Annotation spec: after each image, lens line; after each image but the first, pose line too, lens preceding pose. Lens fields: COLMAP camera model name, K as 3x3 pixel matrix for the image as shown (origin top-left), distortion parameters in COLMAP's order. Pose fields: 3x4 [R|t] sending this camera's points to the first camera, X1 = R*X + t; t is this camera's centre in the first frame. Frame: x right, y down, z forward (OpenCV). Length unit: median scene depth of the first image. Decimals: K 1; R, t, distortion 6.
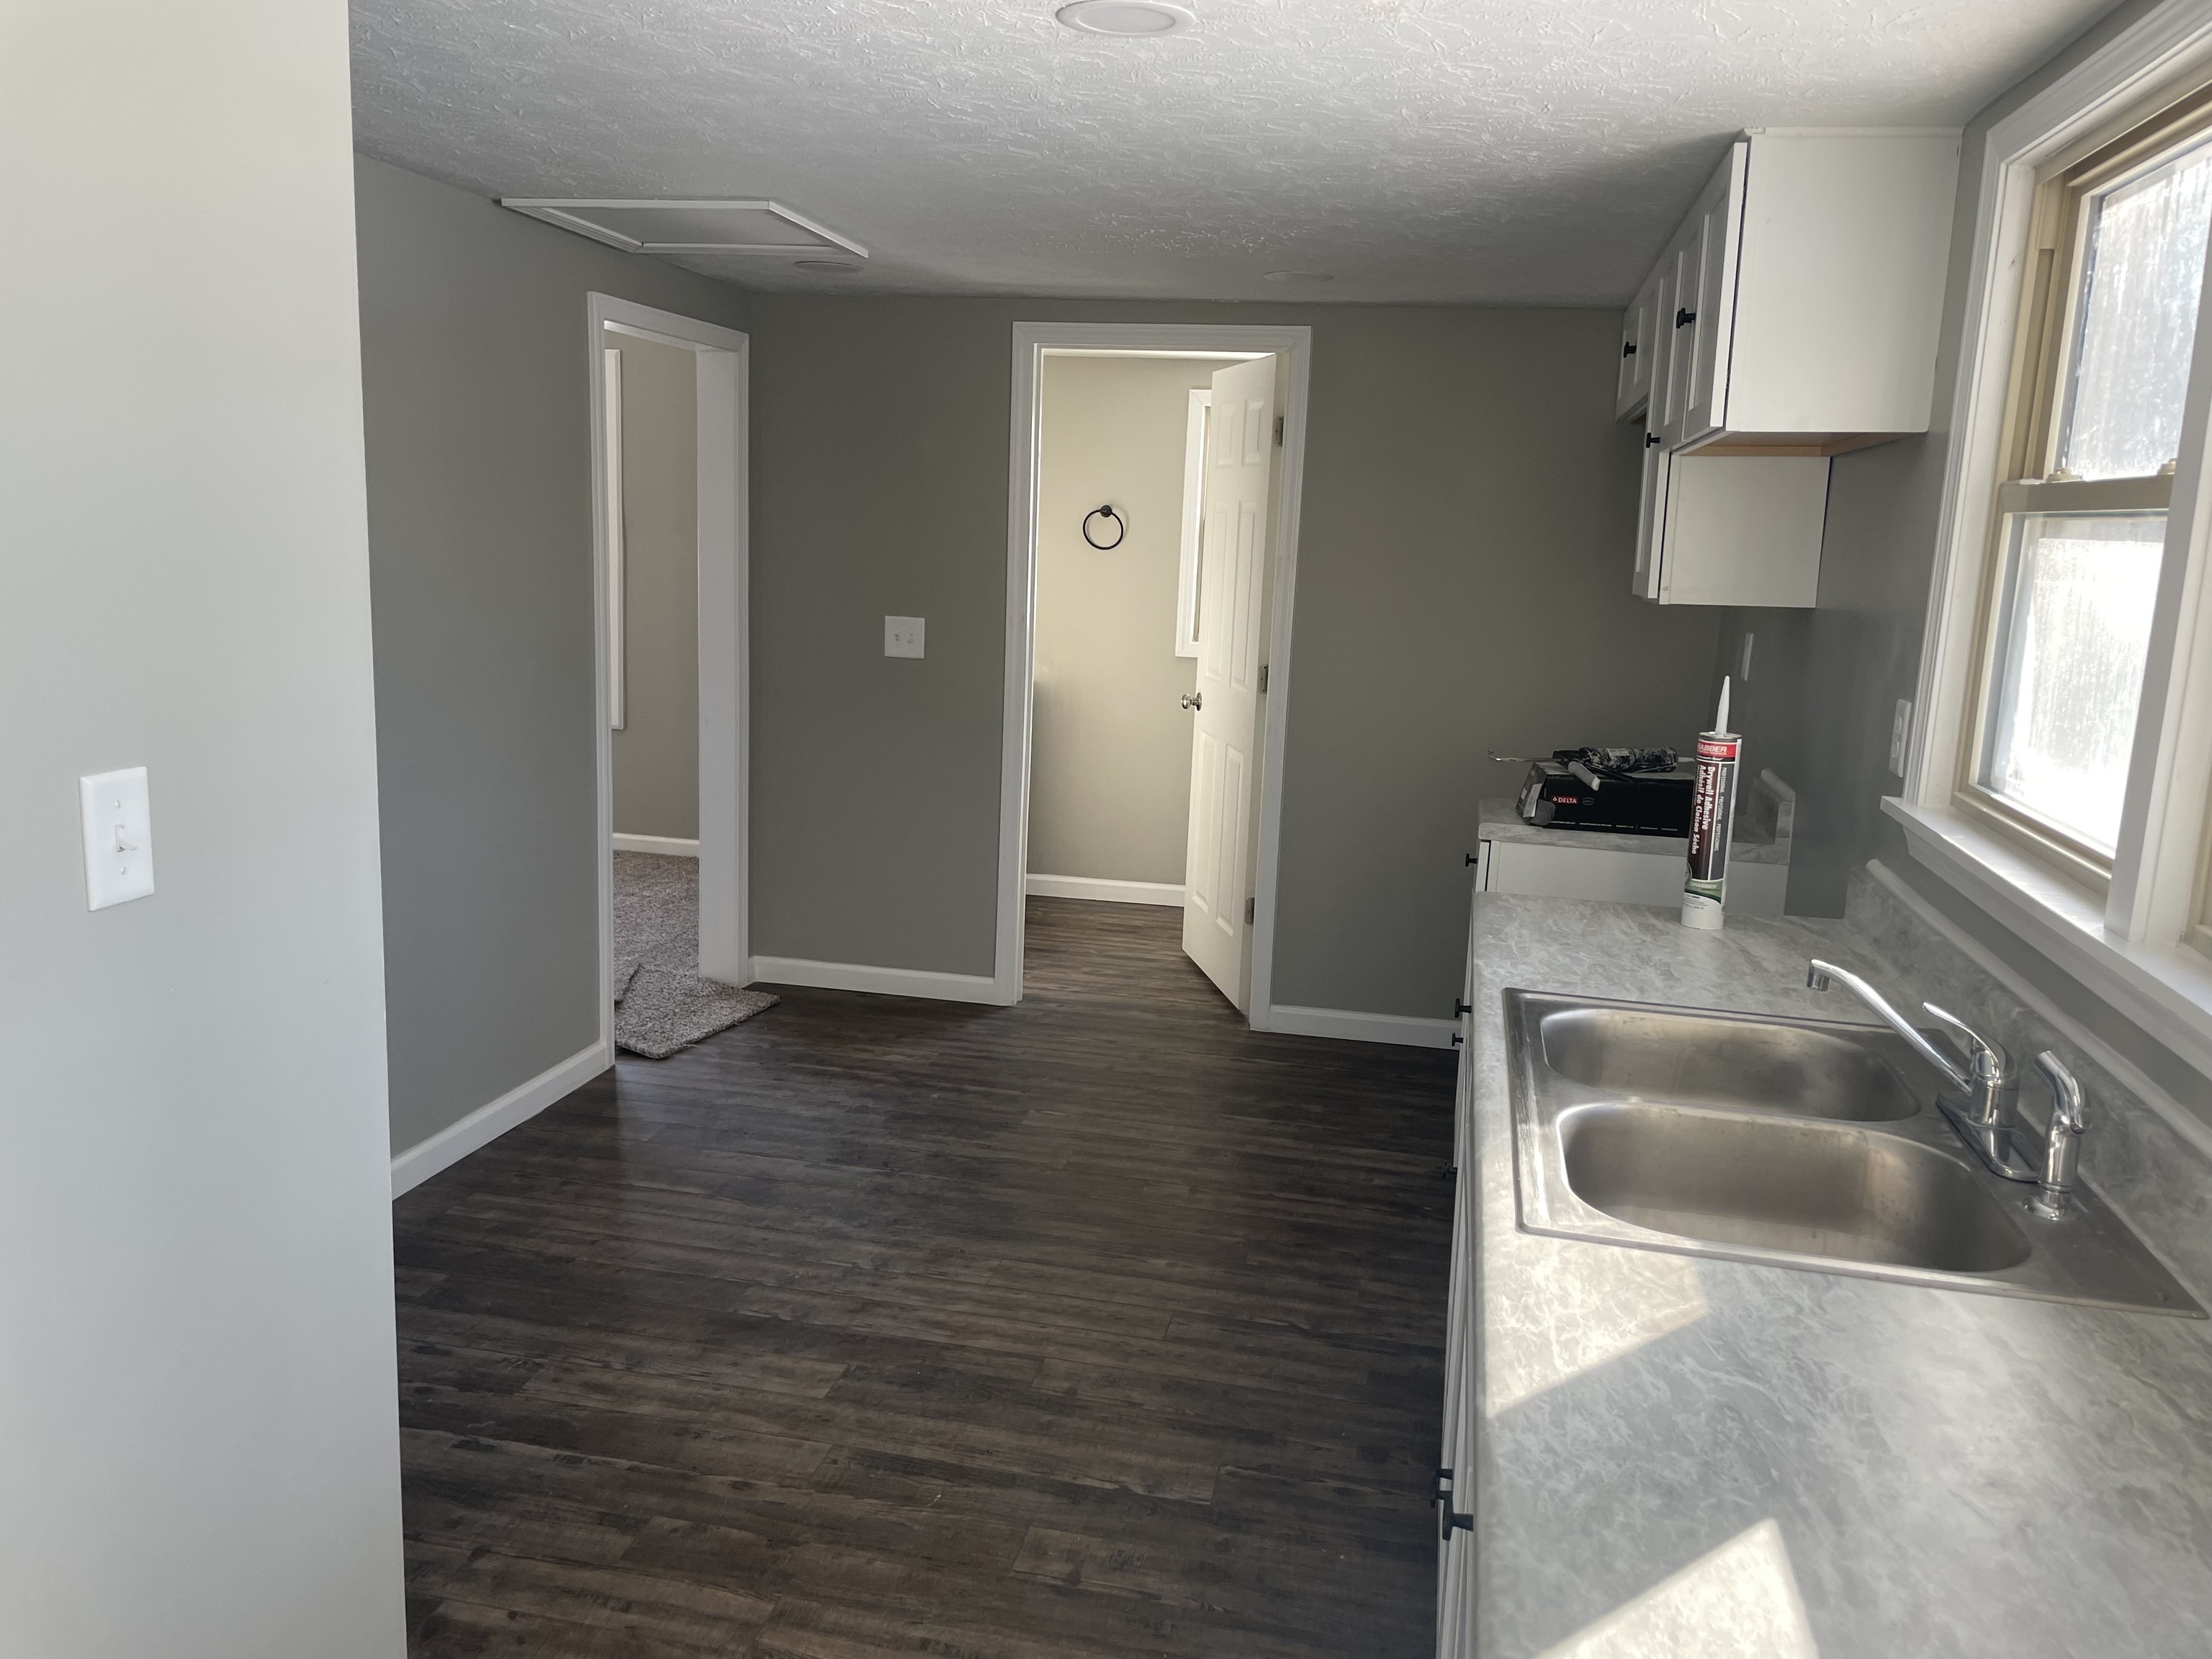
lens RADIAL K [[1716.2, 0, 1106.0], [0, 1716.2, 829.5], [0, 0, 1]] dist [0.092922, -0.120681]
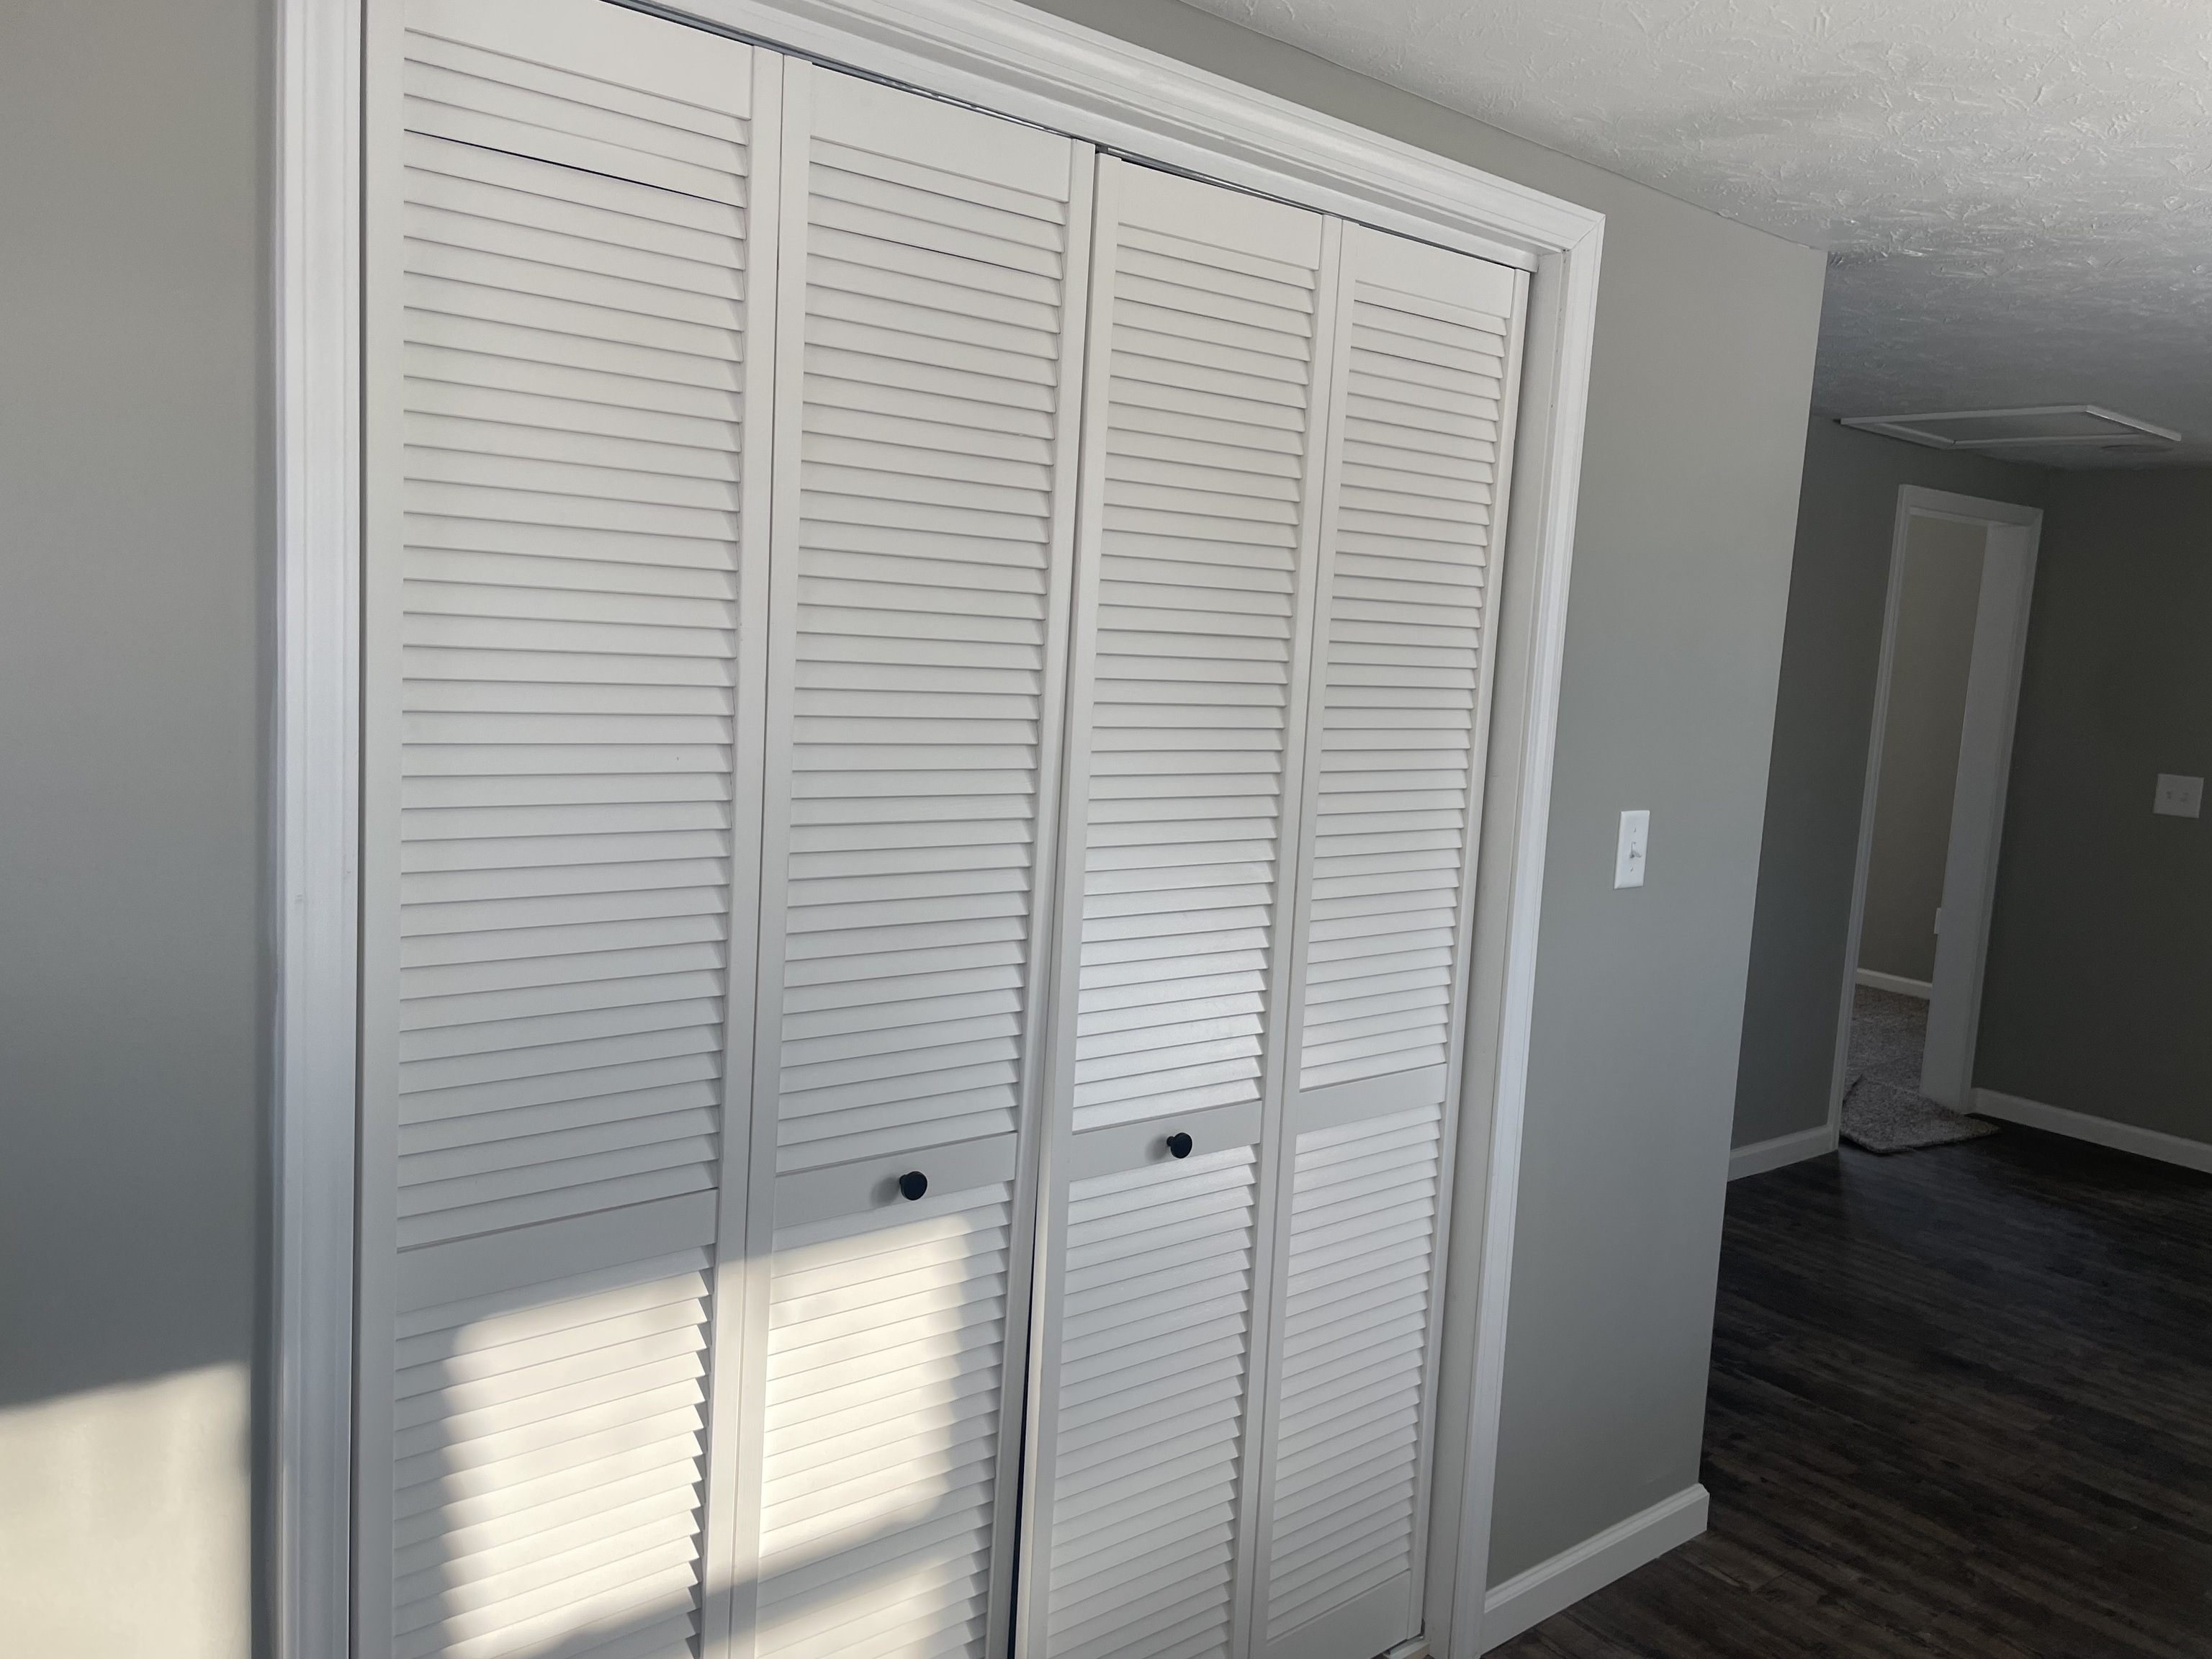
lens RADIAL K [[1716.2, 0, 1106.0], [0, 1716.2, 829.5], [0, 0, 1]] dist [0.092922, -0.120681]
pose [[0.785036, 0.082731, -0.613901, 0.030031], [-0.137465, 0.989598, -0.042425, 0.056323], [0.604005, 0.117695, 0.788242, -0.285086]]
